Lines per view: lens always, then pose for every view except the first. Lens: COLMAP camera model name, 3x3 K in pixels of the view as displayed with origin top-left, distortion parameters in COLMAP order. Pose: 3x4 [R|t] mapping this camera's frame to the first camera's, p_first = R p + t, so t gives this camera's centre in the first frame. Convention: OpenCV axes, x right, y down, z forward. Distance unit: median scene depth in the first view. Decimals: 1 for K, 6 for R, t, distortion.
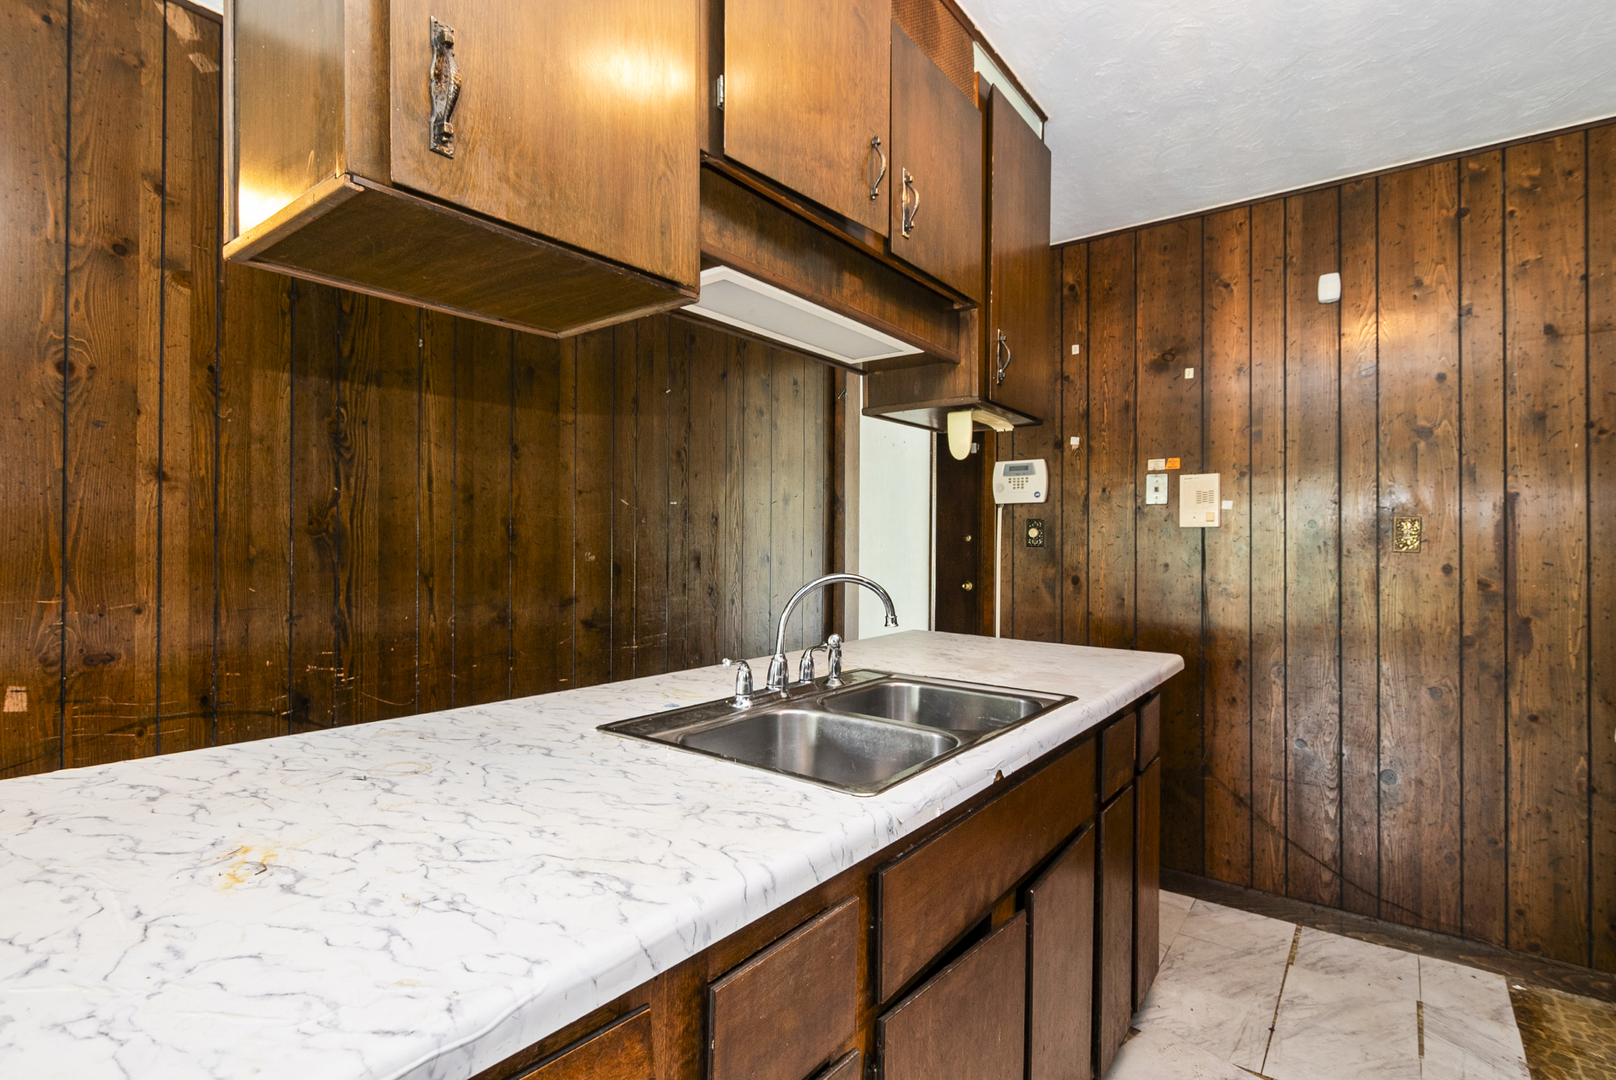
lens RADIAL K [[776.1, 0, 806.9], [0, 776.1, 536.8], [0, 0, 1]] dist [0.001701, -0.003438]
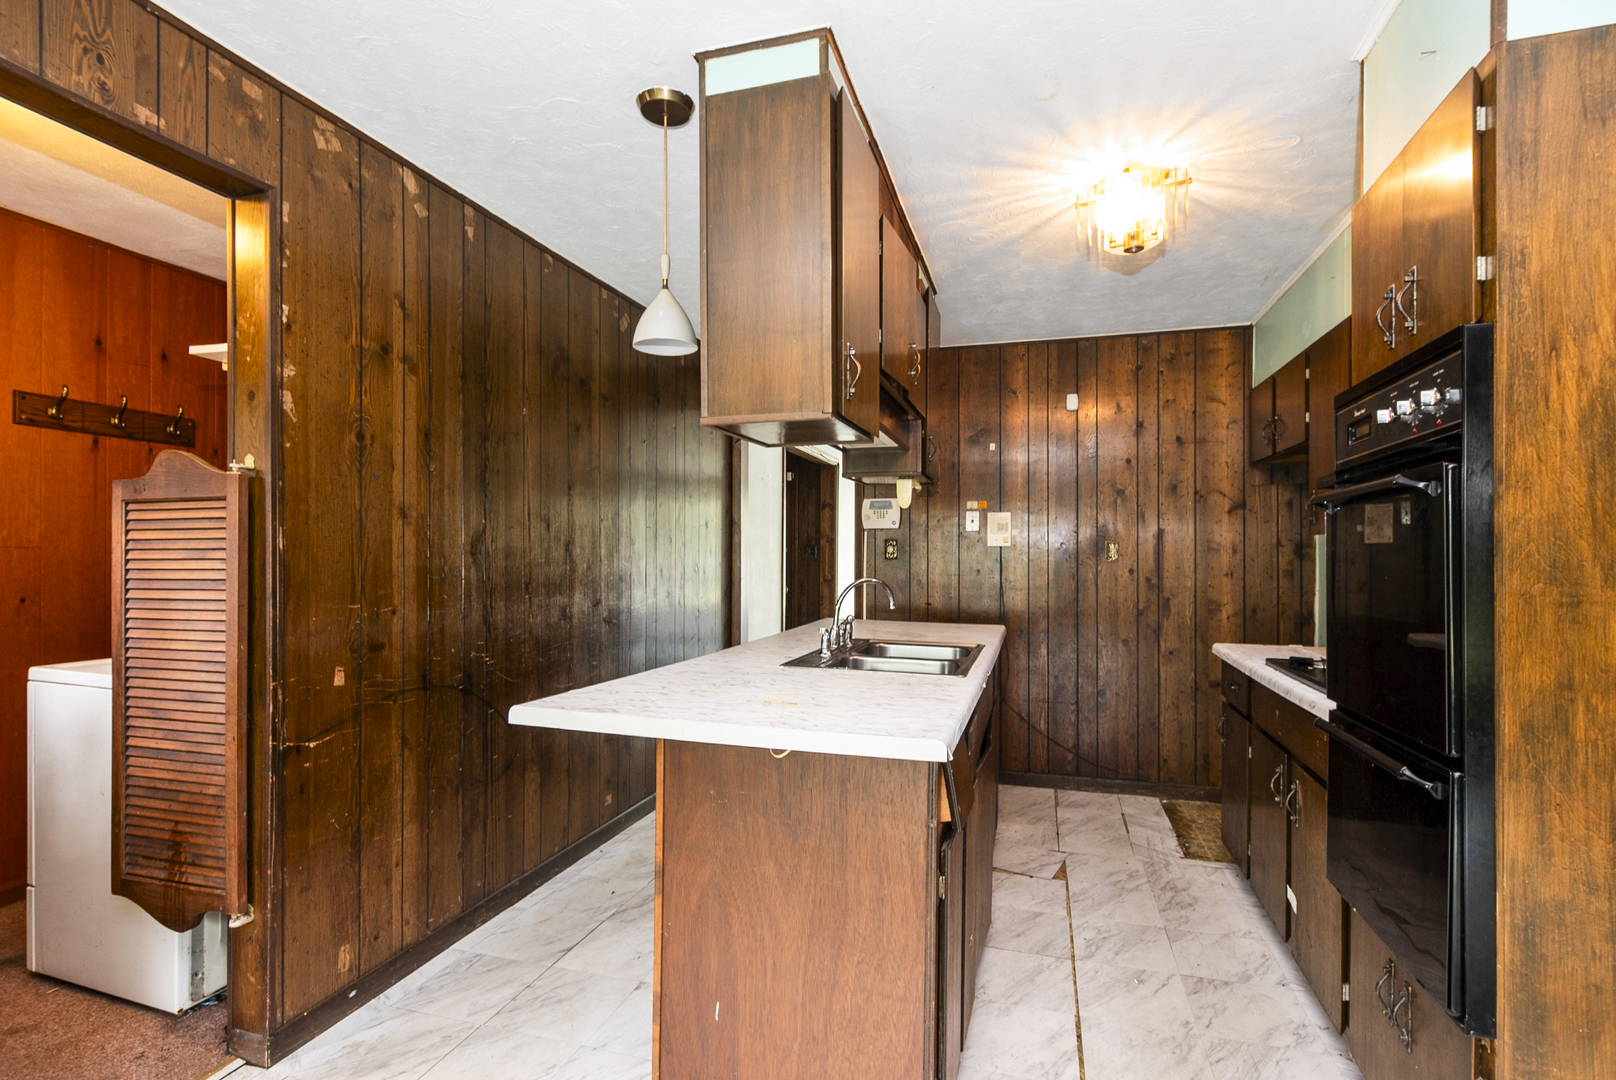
lens RADIAL K [[760.0, 0, 811.4], [0, 760.0, 550.6], [0, 0, 1]] dist [-0.000984, -0.001627]
pose [[0.940214, -0.002582, 0.340575, -0.447732], [0.000456, 0.999980, 0.006325, -0.016338], [-0.340584, -0.005792, 0.940196, -0.374189]]
